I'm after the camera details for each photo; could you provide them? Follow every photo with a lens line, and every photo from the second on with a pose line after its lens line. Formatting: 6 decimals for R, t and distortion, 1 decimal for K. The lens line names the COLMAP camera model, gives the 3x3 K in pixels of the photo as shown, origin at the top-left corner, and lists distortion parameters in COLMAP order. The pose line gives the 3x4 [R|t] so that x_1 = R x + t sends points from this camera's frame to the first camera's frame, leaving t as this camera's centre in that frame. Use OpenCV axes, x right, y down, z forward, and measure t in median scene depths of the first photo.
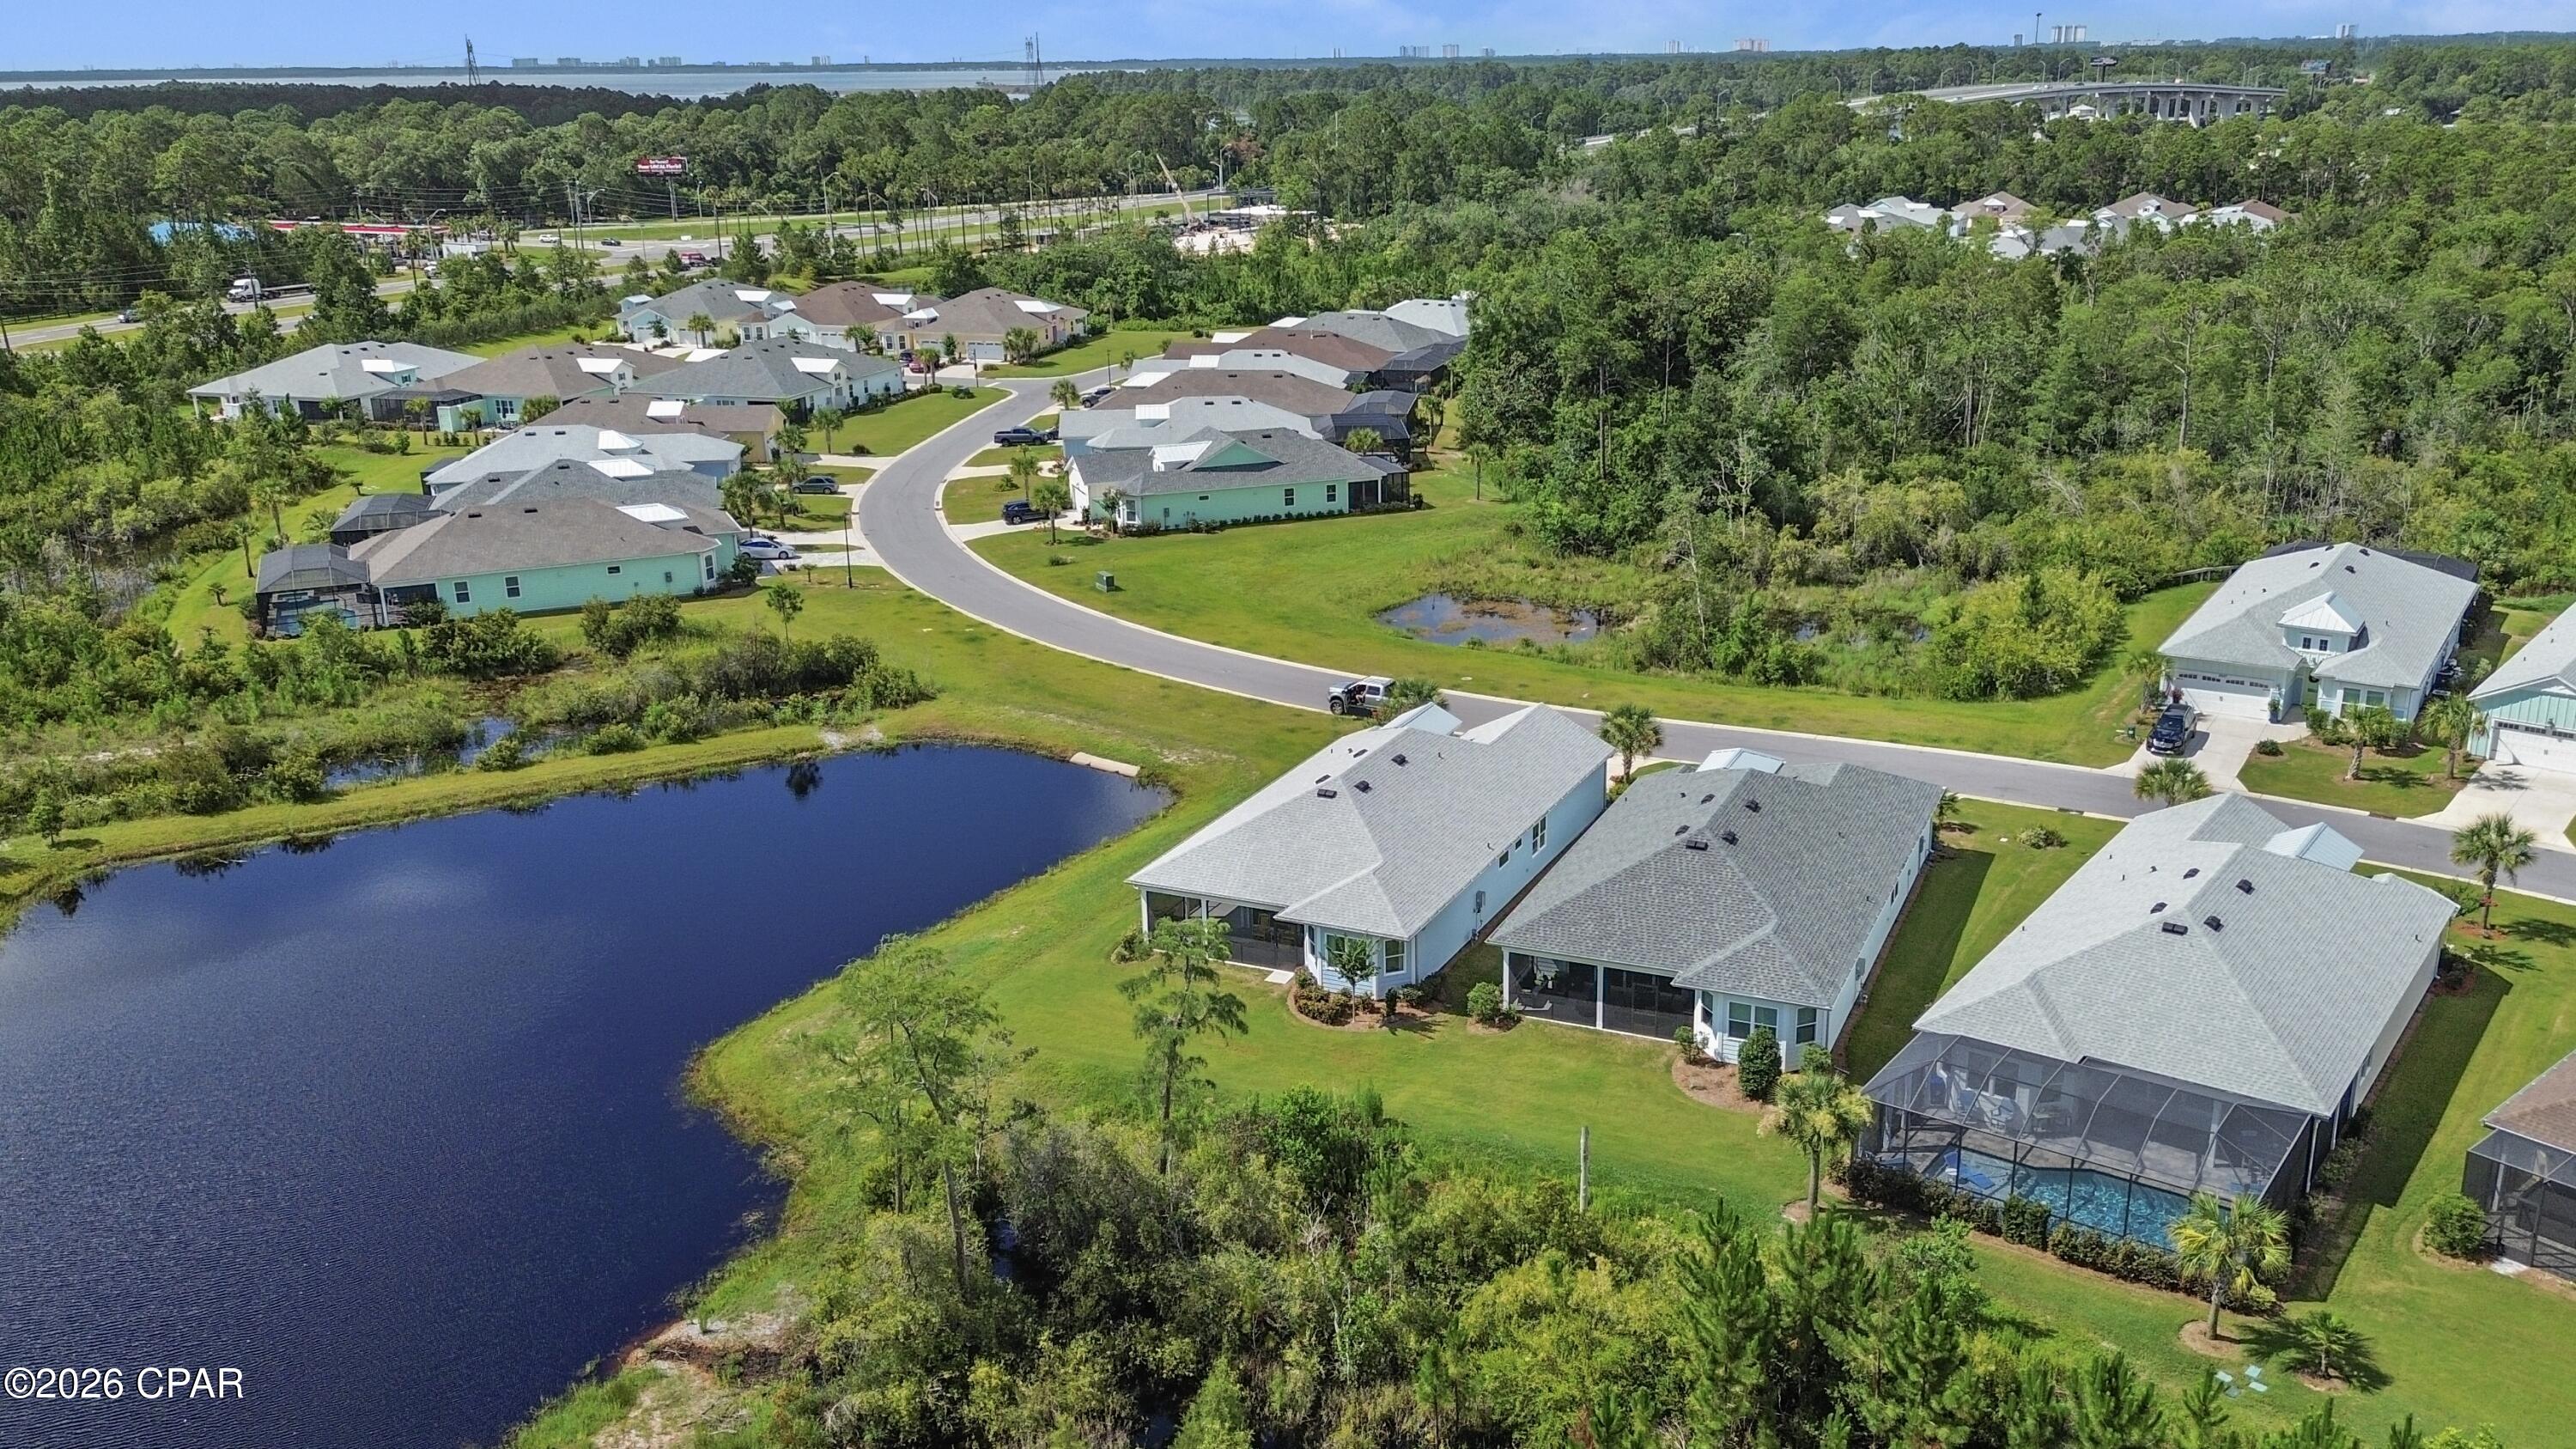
lens RADIAL K [[2582.7, 0, 1288.0], [0, 2582.7, 724.5], [0, 0, 1]] dist [0.201271, -0.623308]
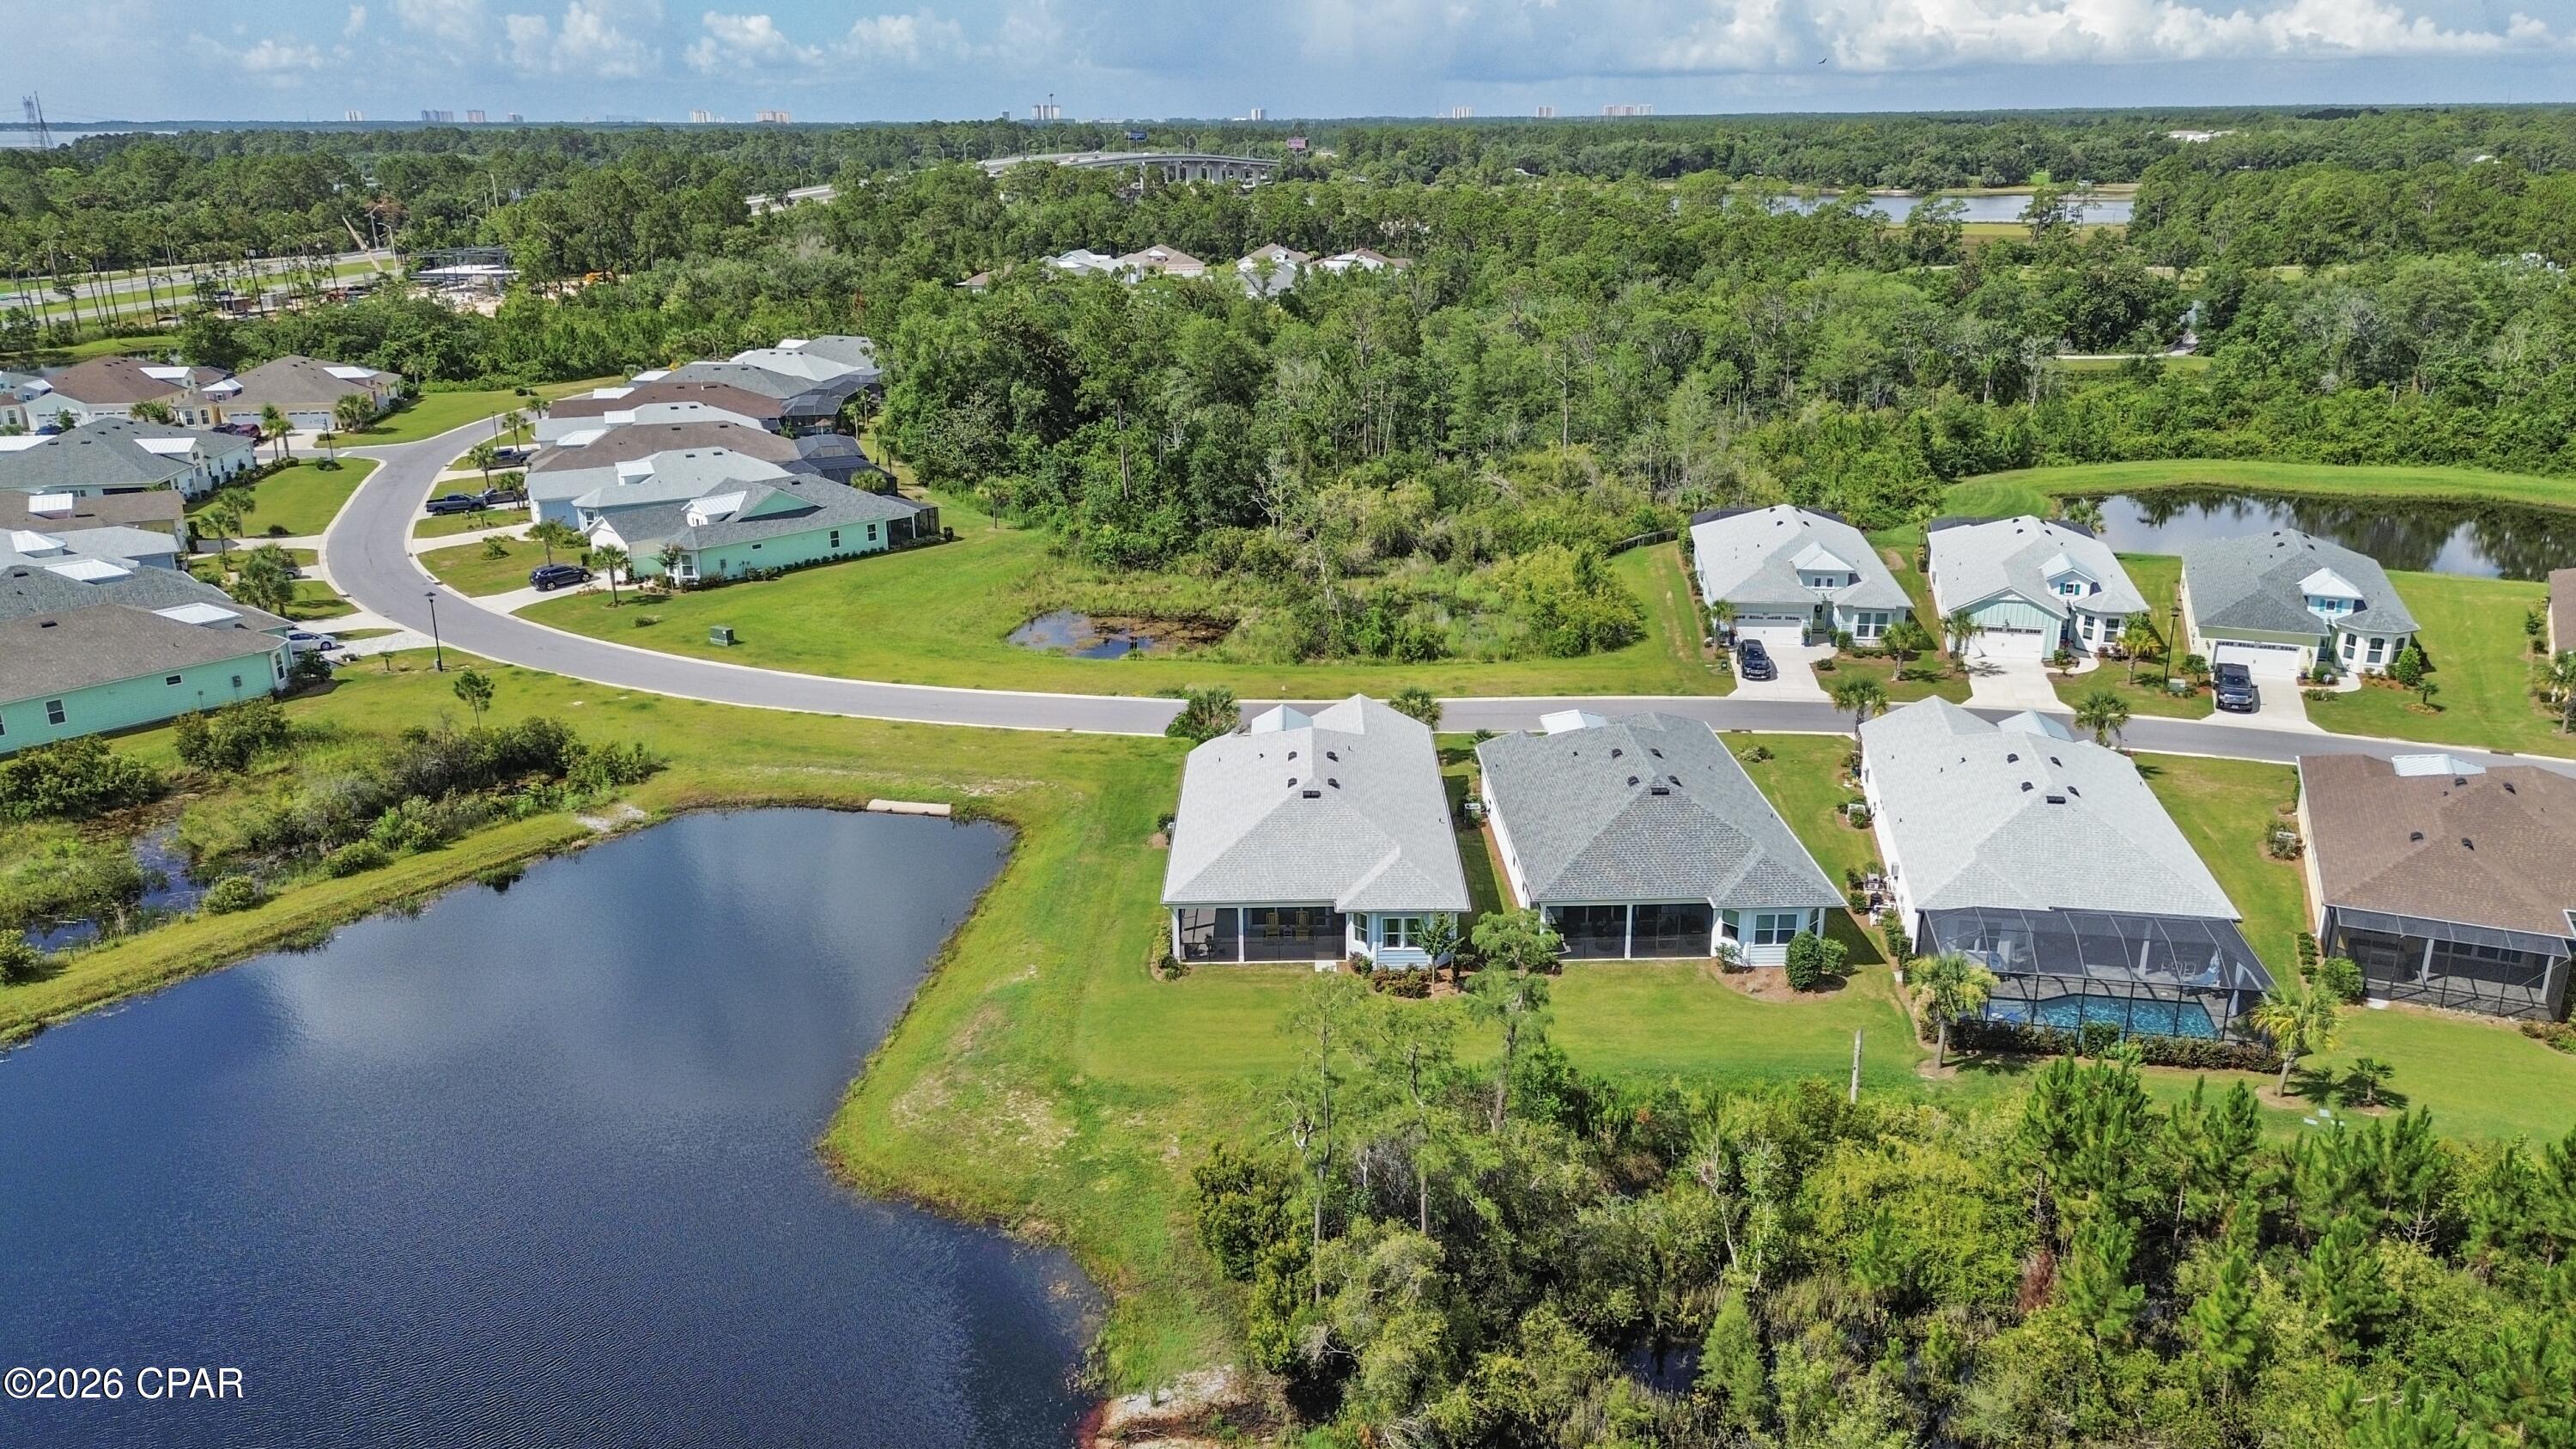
lens RADIAL K [[2304.1, 0, 1293.3], [0, 2304.1, 673.0], [0, 0, 1]] dist [0.104155, -0.173540]
pose [[0.864070, -0.109710, 0.491271, -0.302822], [0.119983, 0.992719, 0.010662, -0.022732], [-0.488864, 0.049731, 0.870941, 0.106408]]
